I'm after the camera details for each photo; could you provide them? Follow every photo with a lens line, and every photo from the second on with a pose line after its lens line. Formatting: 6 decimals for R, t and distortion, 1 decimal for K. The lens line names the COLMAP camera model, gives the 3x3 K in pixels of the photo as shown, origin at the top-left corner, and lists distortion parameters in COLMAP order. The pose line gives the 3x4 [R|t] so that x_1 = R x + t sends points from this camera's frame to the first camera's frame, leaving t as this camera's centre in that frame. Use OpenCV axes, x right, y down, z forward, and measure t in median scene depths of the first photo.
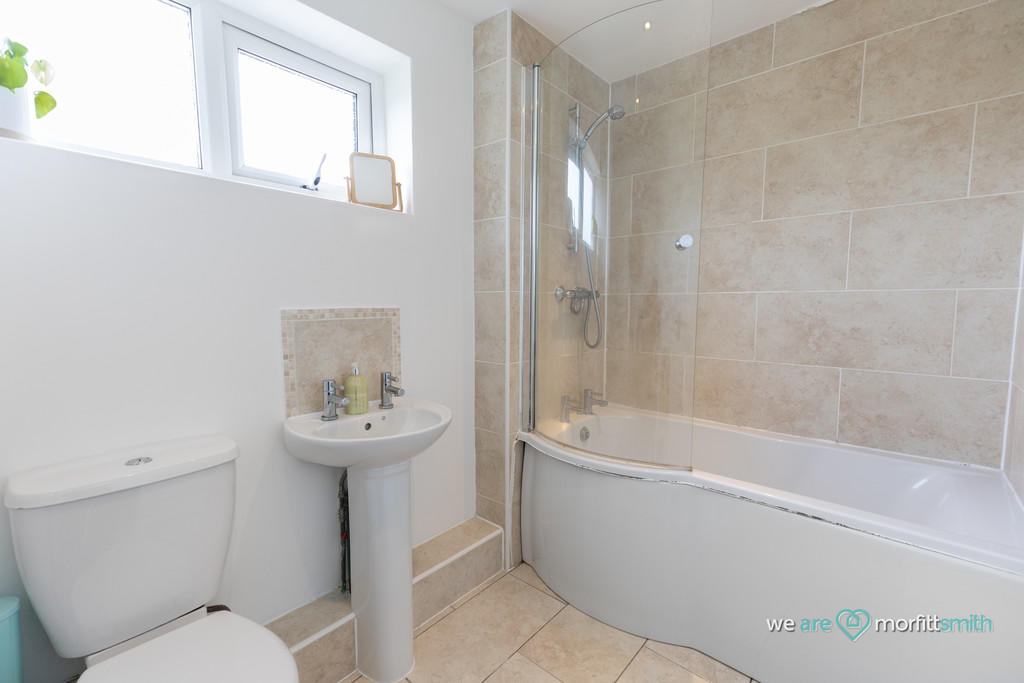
lens RADIAL K [[447.2, 0, 510.5], [0, 447.2, 338.4], [0, 0, 1]] dist [0.020314, 0.000481]
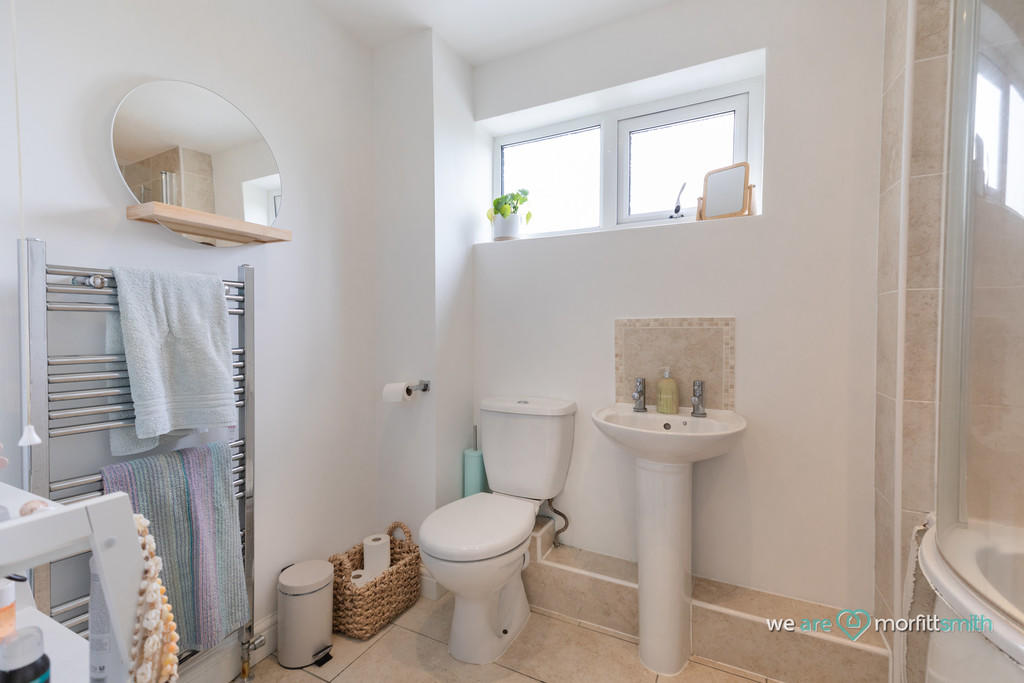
lens RADIAL K [[447.2, 0, 511.8], [0, 447.2, 344.1], [0, 0, 1]] dist [0.020314, 0.000481]
pose [[0.256422, 0.026914, -0.966190, 0.589988], [-0.080762, 0.996713, 0.006331, 0.021350], [0.963185, 0.076408, 0.257753, 0.322563]]
